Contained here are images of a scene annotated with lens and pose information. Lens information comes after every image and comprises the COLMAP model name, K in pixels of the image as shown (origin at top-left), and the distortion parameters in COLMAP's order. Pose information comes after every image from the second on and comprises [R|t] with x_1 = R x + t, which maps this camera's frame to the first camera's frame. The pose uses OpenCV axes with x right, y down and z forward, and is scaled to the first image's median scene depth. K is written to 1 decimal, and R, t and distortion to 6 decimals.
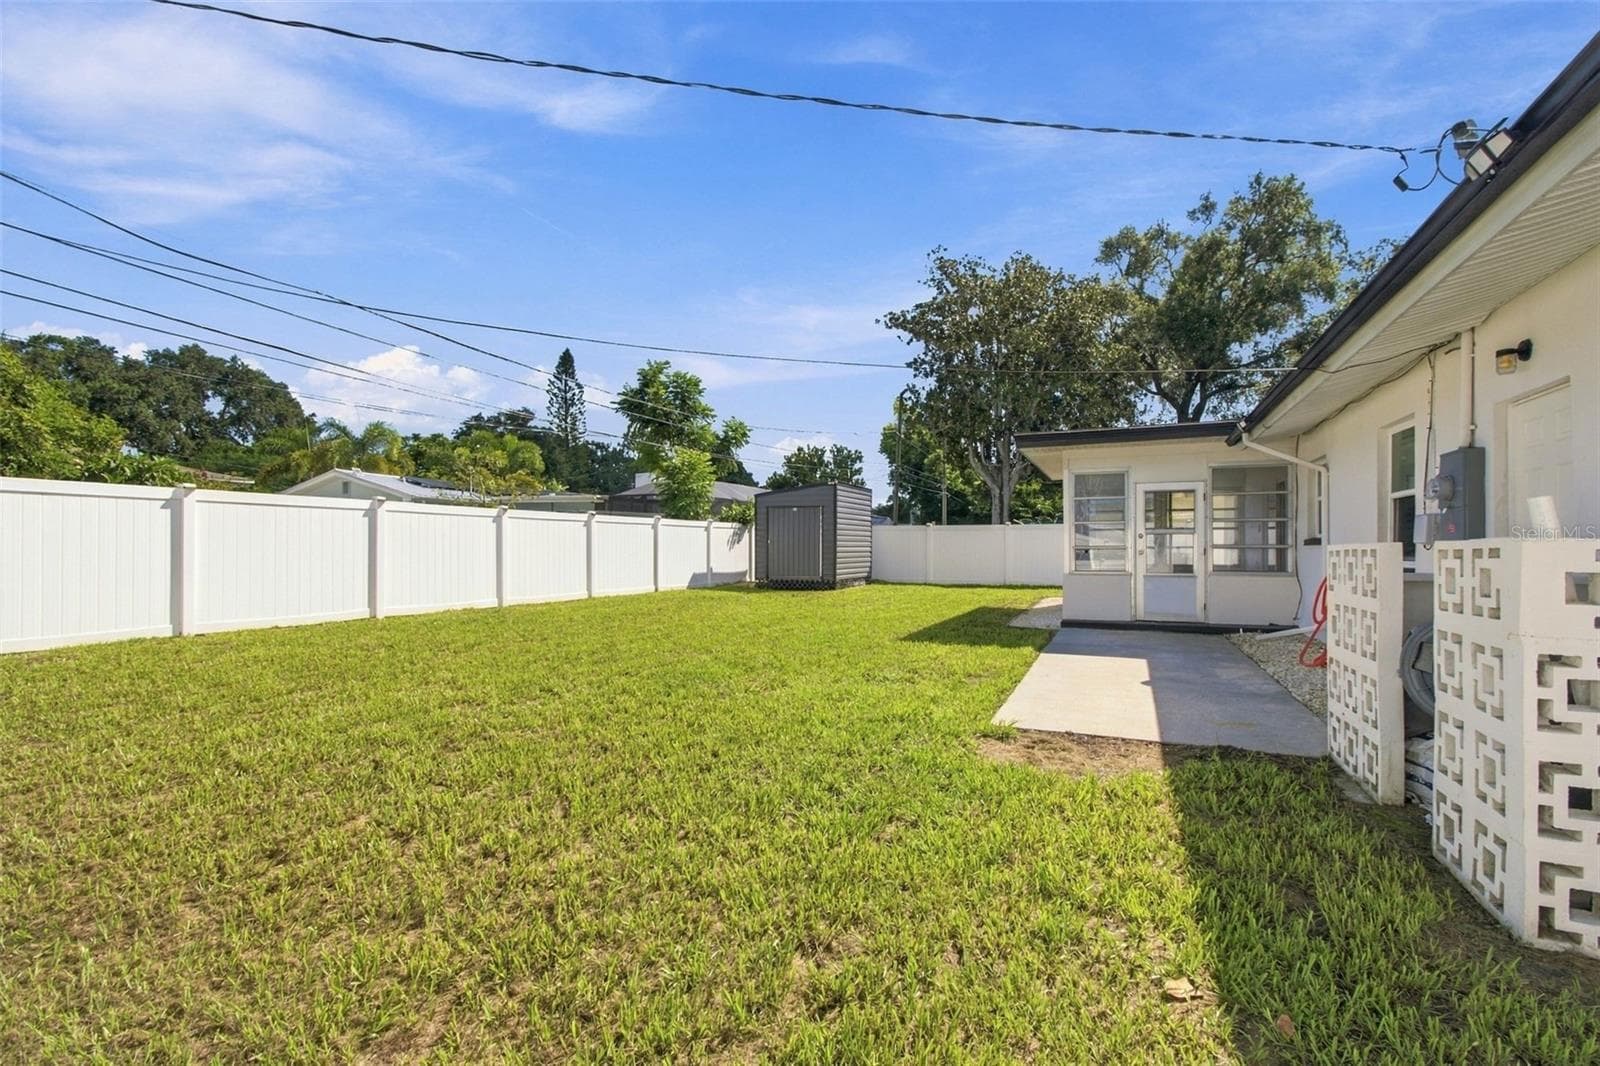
lens RADIAL K [[724.9, 0, 803.5], [0, 724.9, 548.2], [0, 0, 1]] dist [0.007391, 0.001065]
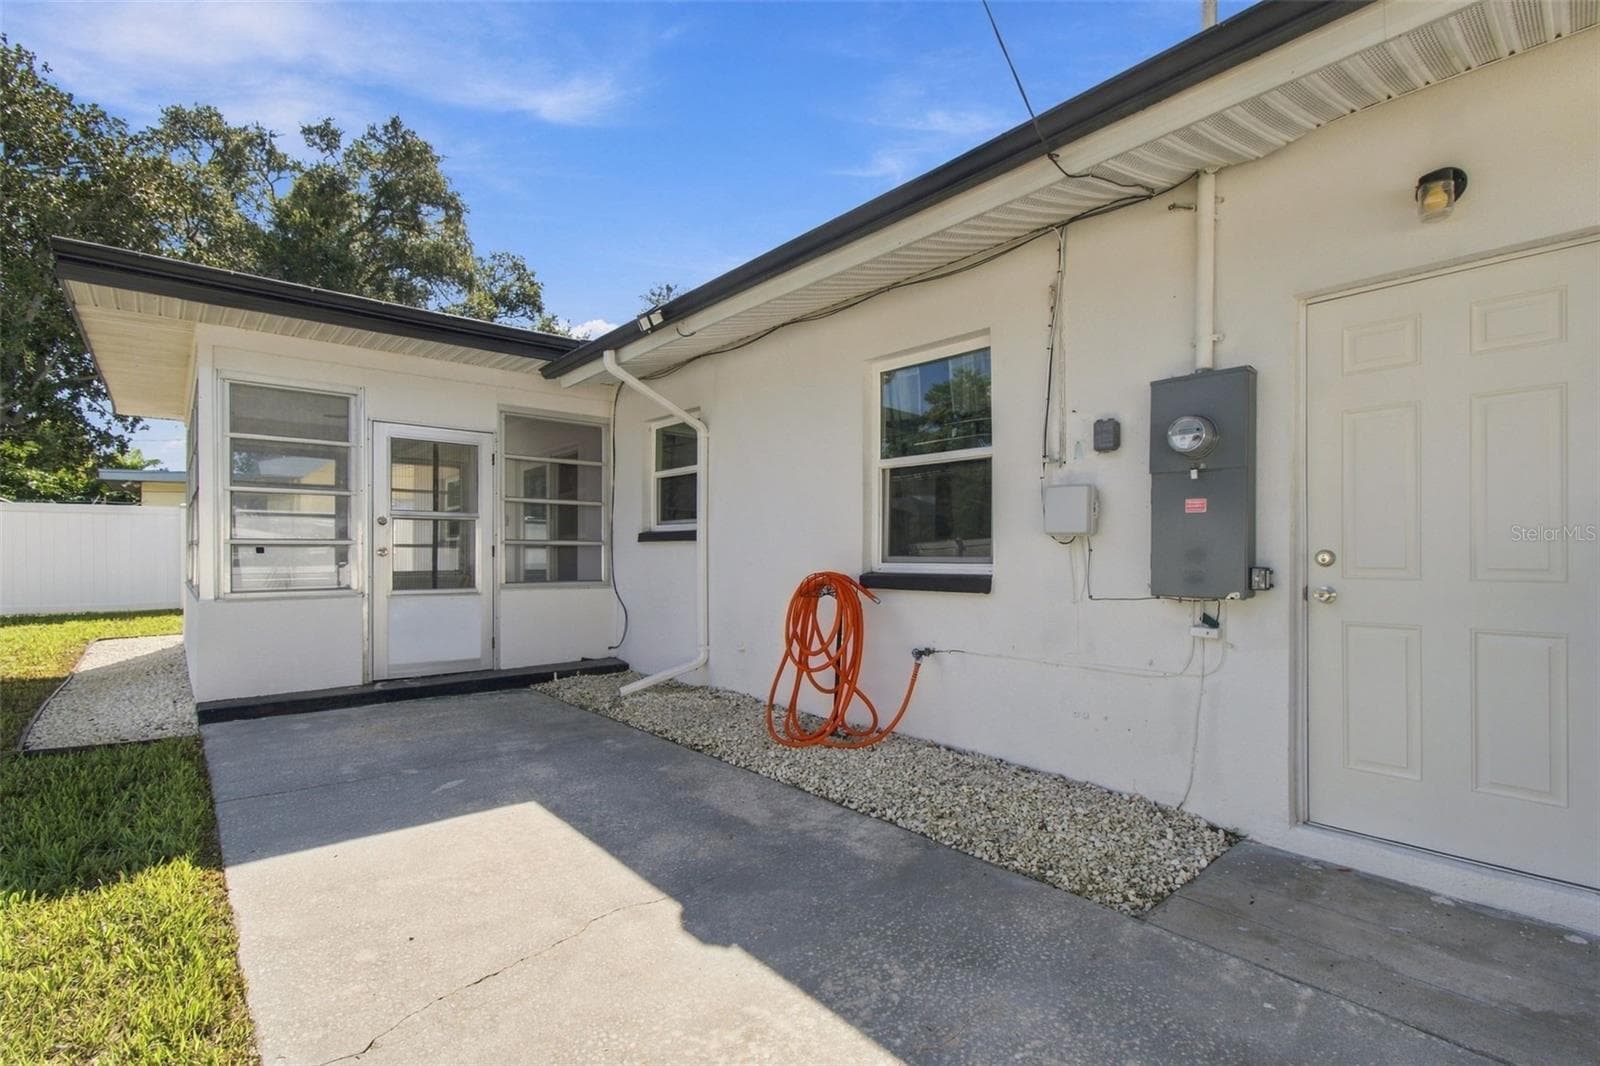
lens RADIAL K [[724.9, 0, 803.5], [0, 724.9, 548.2], [0, 0, 1]] dist [0.007391, 0.001065]
pose [[0.425155, 0.002308, 0.905118, 0.056673], [-0.001599, 0.999997, -0.001799, 0.001697], [-0.905119, -0.000682, 0.425158, 0.242099]]
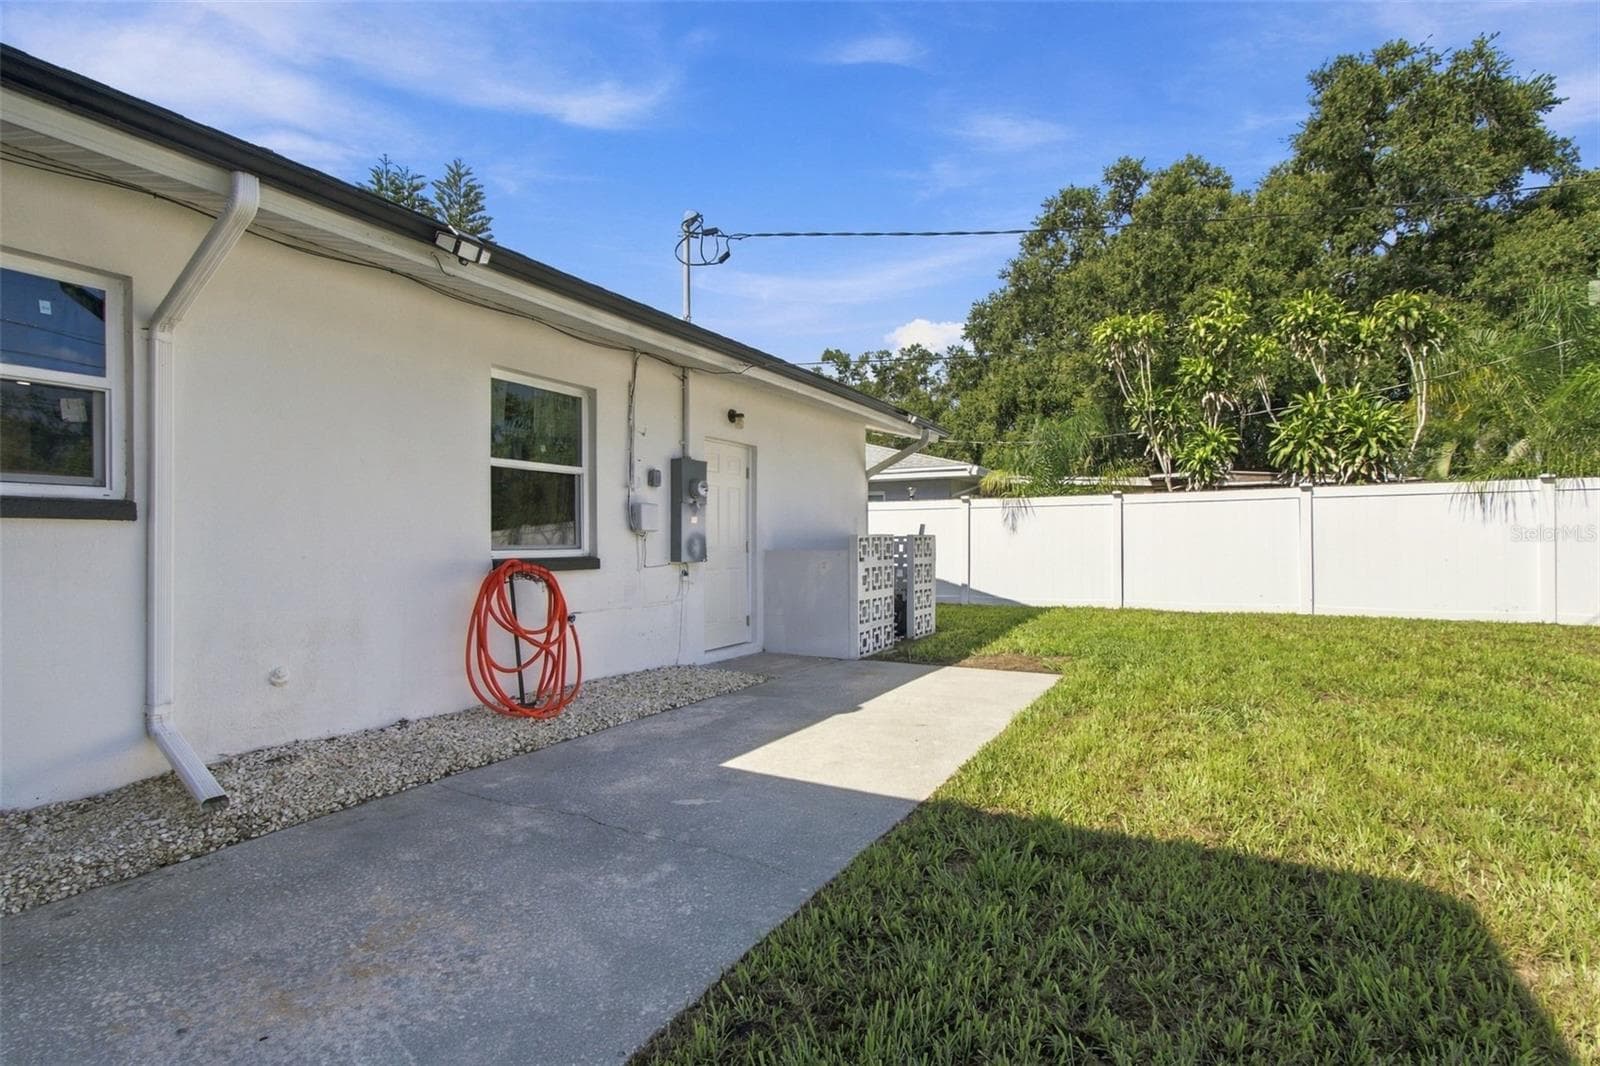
lens RADIAL K [[721.8, 0, 800.0], [0, 721.8, 533.0], [0, 0, 1]] dist [0.002993, 0.000674]
pose [[-0.994108, -0.003204, 0.108351, 0.131972], [-0.004711, 0.999896, -0.013656, 0.002572], [-0.108296, -0.014086, -0.994019, 0.518865]]
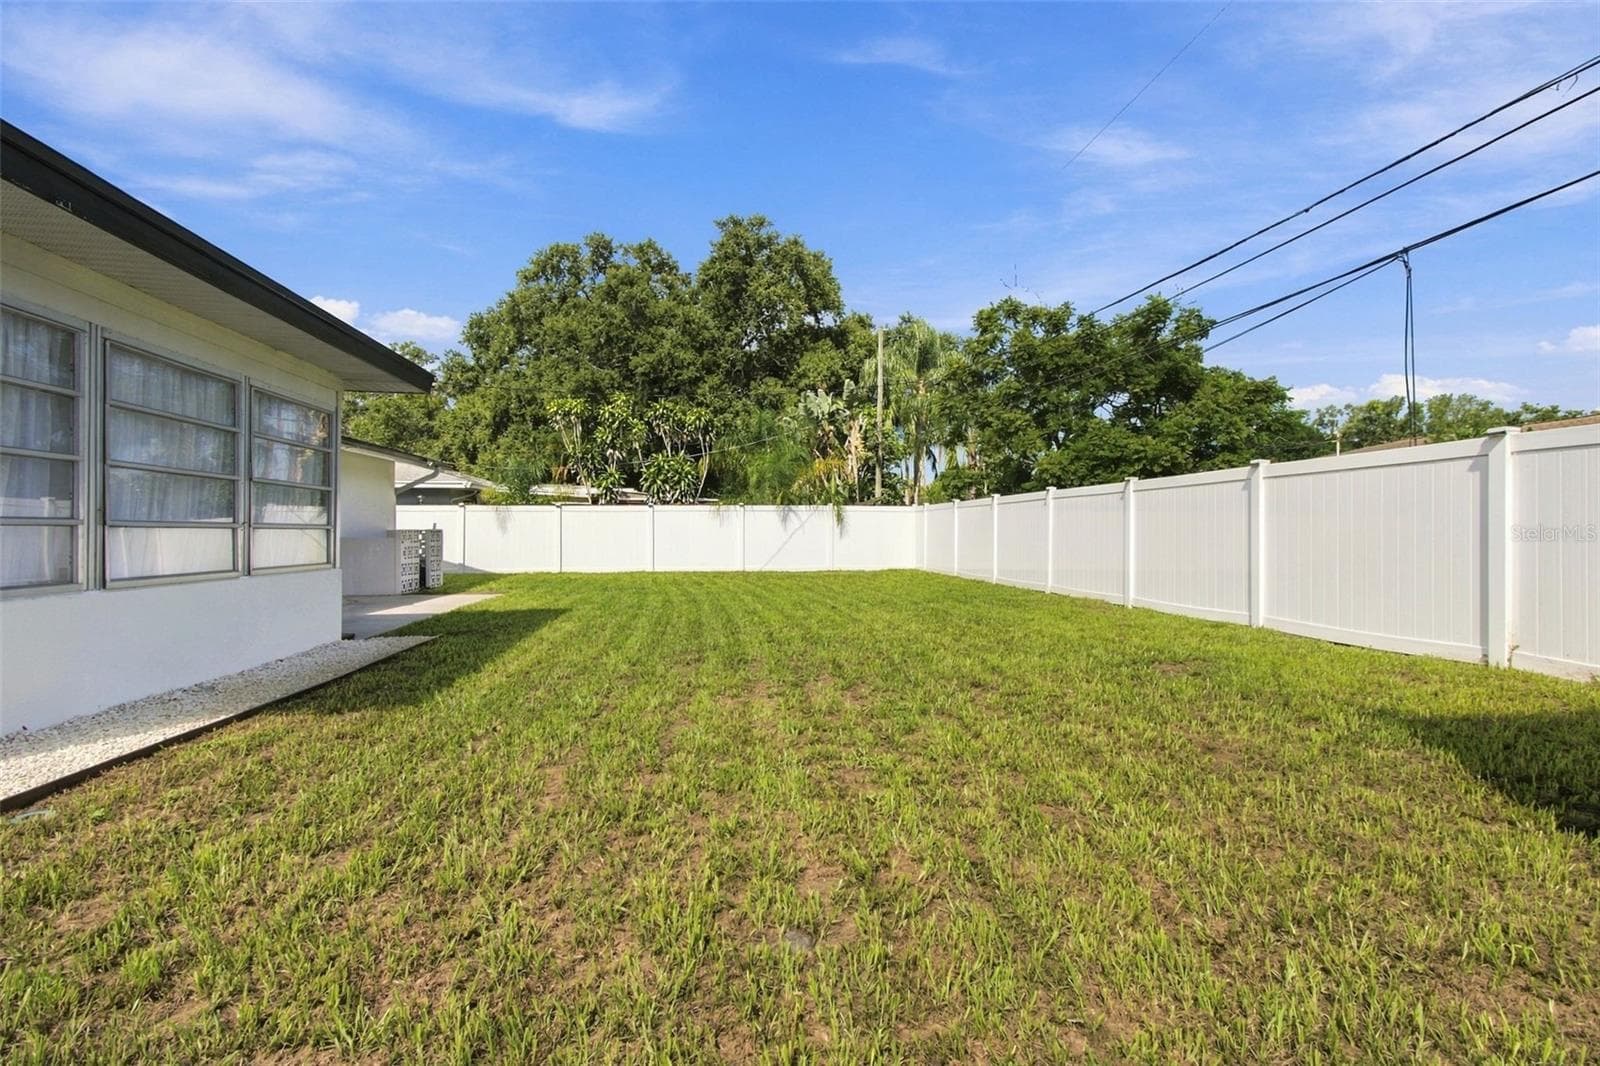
lens RADIAL K [[751.3, 0, 826.2], [0, 751.3, 512.0], [0, 0, 1]] dist [0.000550, 0.000187]
pose [[-0.841236, -0.020121, -0.540293, 0.181132], [-0.004502, 0.999533, -0.030213, 0.001800], [0.540649, -0.022984, -0.840934, 0.917391]]
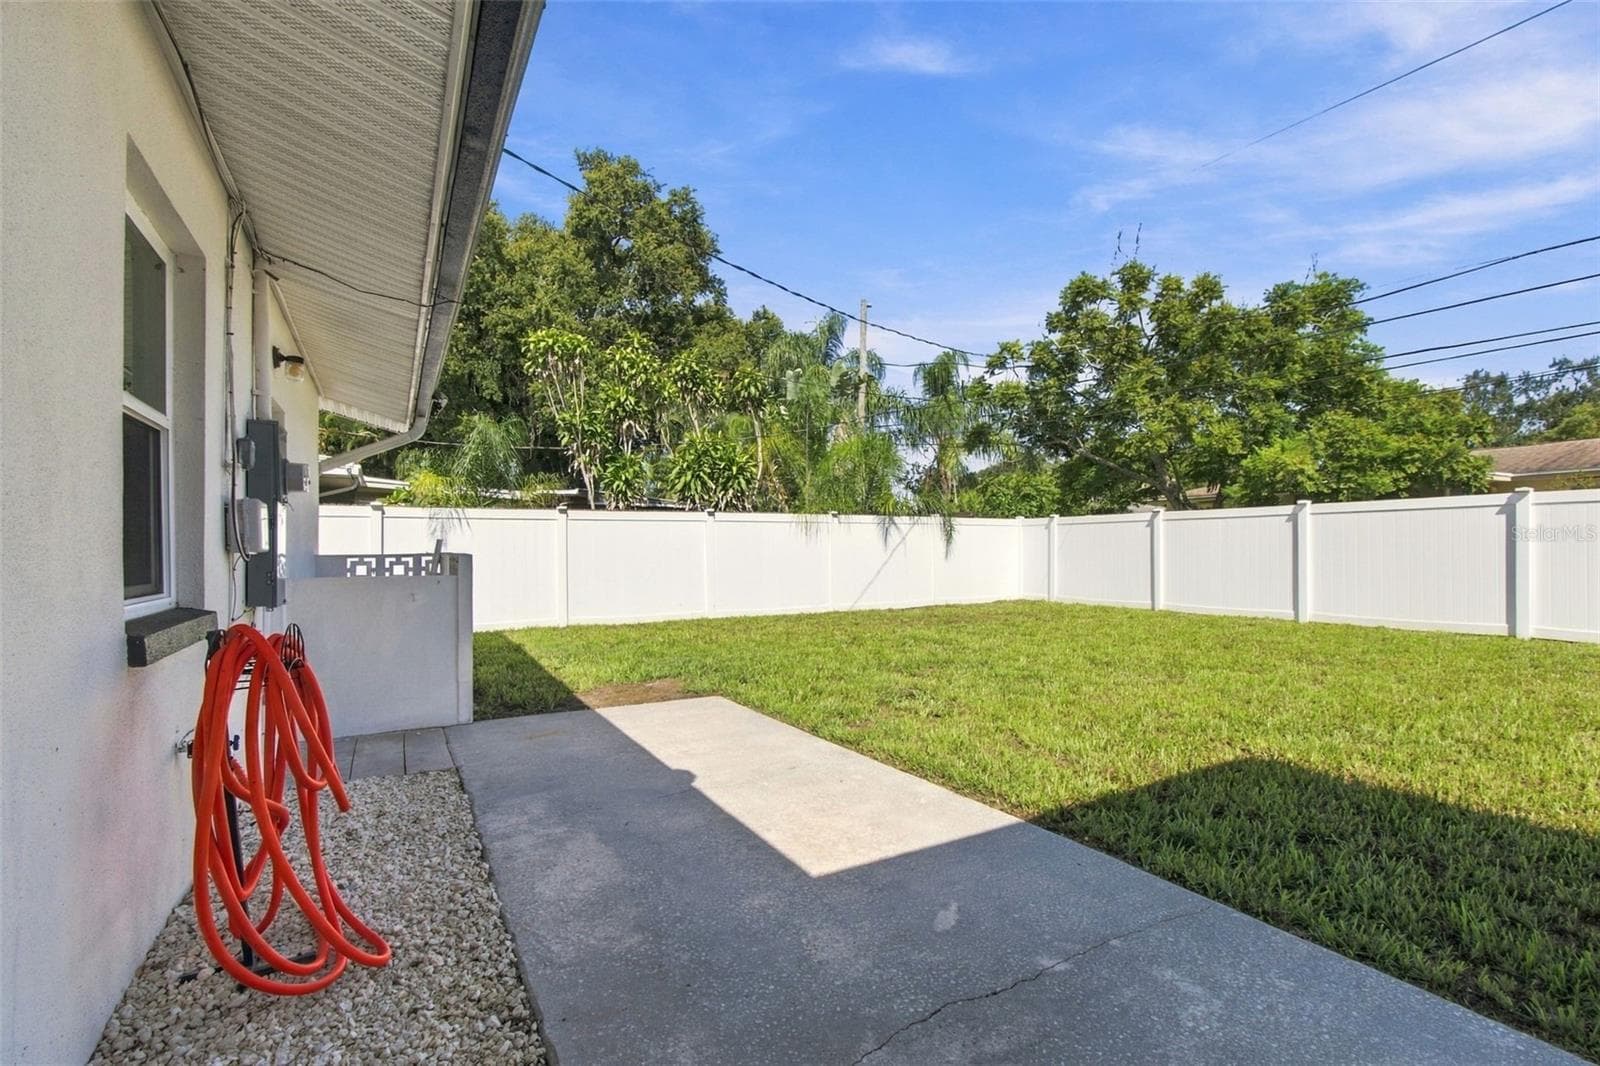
lens RADIAL K [[724.9, 0, 803.5], [0, 724.9, 548.2], [0, 0, 1]] dist [0.007391, 0.001065]
pose [[-0.595187, -0.004561, -0.803574, 0.268131], [0.003449, 0.999960, -0.008231, -0.001032], [0.803580, -0.007670, -0.595148, 0.427548]]
